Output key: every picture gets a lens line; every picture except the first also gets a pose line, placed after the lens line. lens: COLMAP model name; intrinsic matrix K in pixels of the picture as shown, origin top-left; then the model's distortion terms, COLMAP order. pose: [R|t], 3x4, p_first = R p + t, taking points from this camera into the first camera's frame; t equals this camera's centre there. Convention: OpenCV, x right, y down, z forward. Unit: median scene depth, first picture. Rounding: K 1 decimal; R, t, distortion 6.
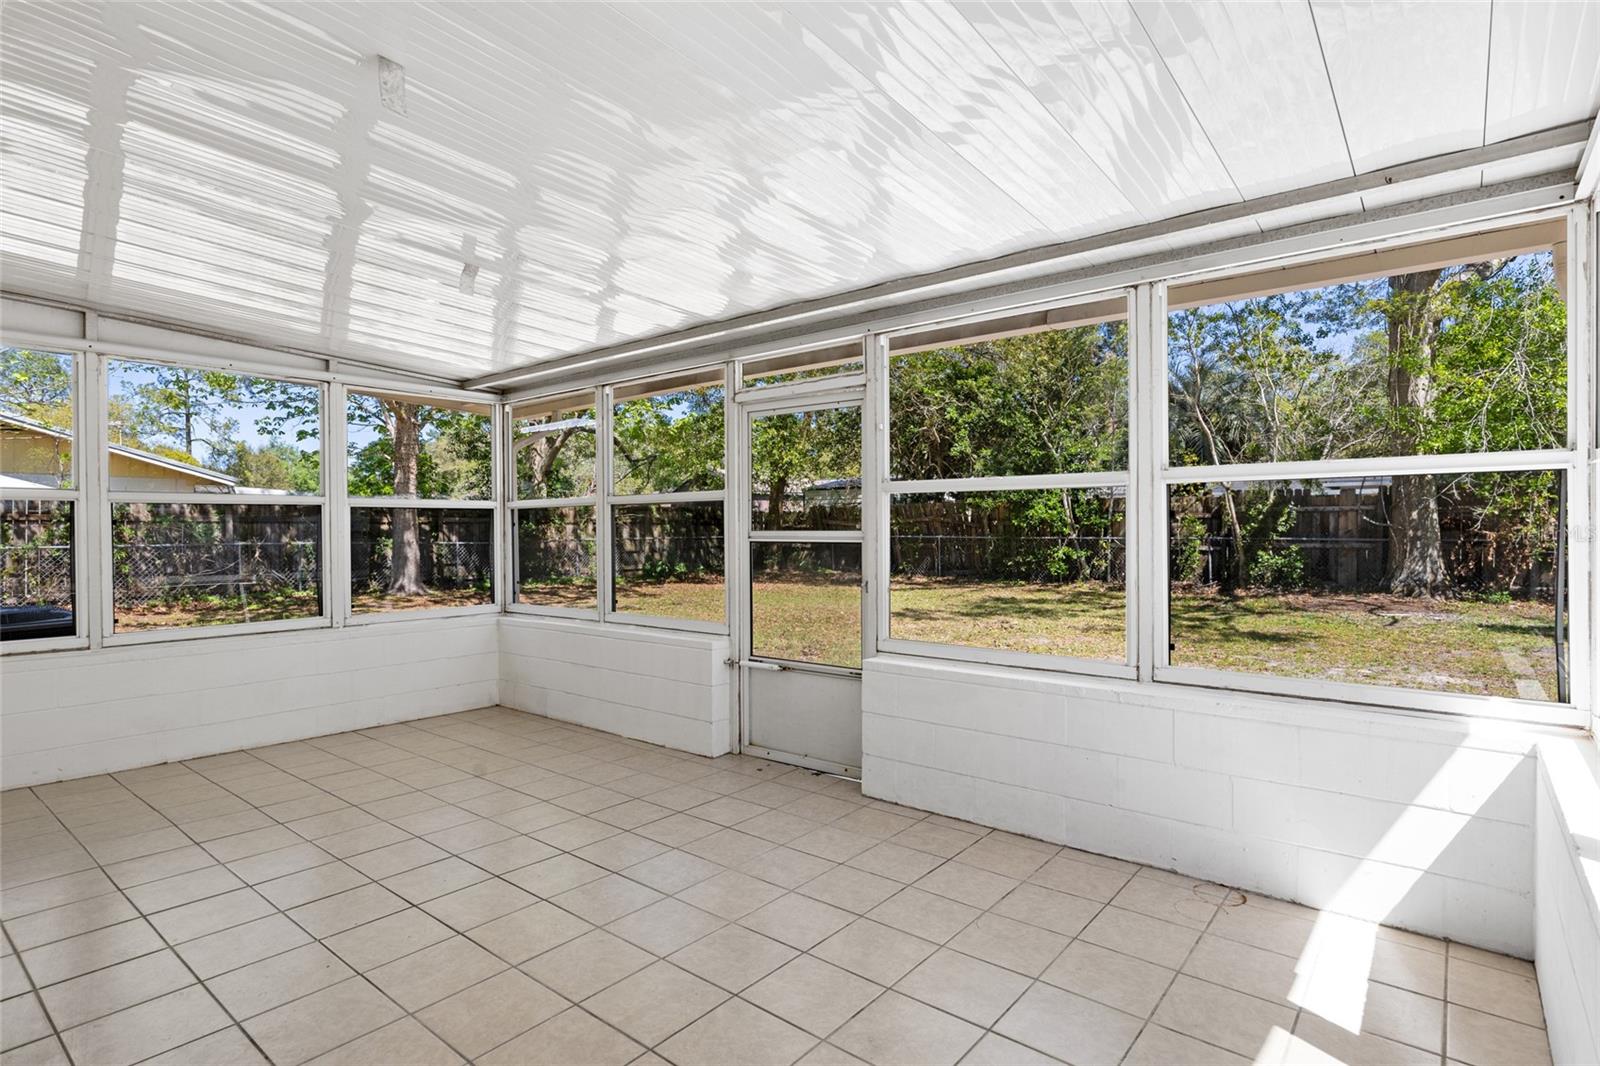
lens RADIAL K [[809.1, 0, 802.4], [0, 809.1, 532.4], [0, 0, 1]] dist [0.010538, -0.000313]
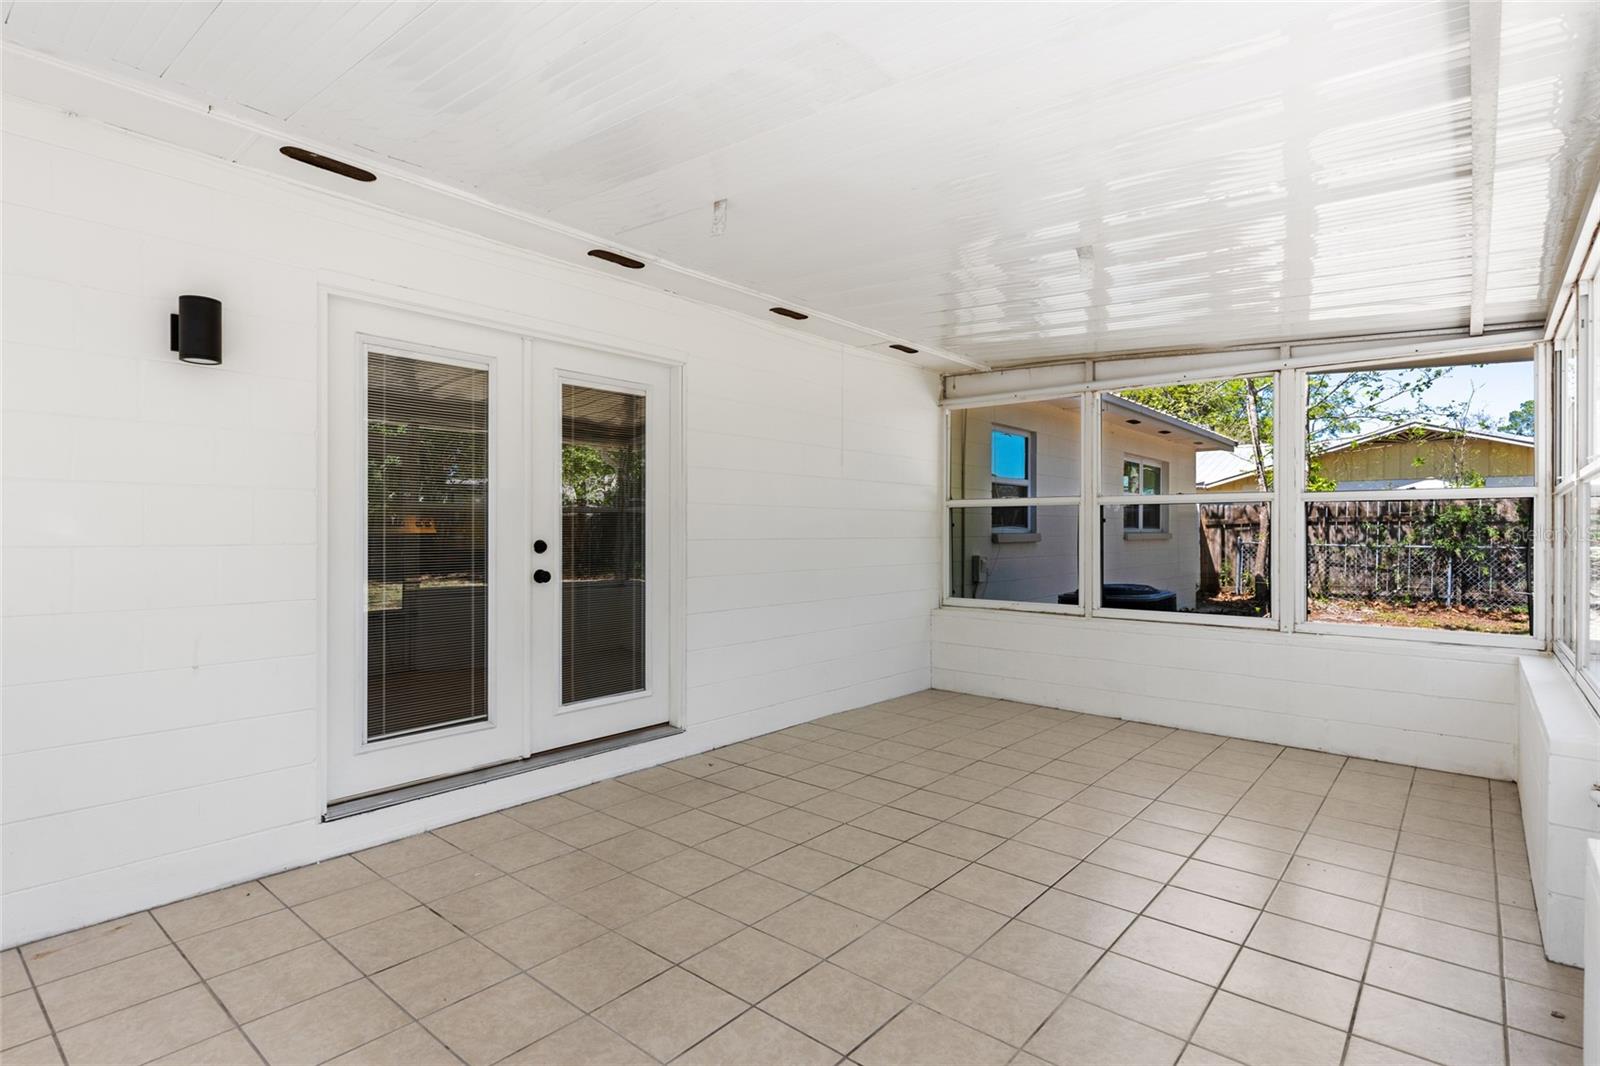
lens RADIAL K [[809.1, 0, 801.8], [0, 809.1, 533.8], [0, 0, 1]] dist [0.010538, -0.000313]
pose [[-0.016935, 0.005378, -0.999842, 0.446256], [-0.005791, 0.999968, 0.005477, 0.001146], [0.999840, 0.005883, -0.016903, 0.542379]]
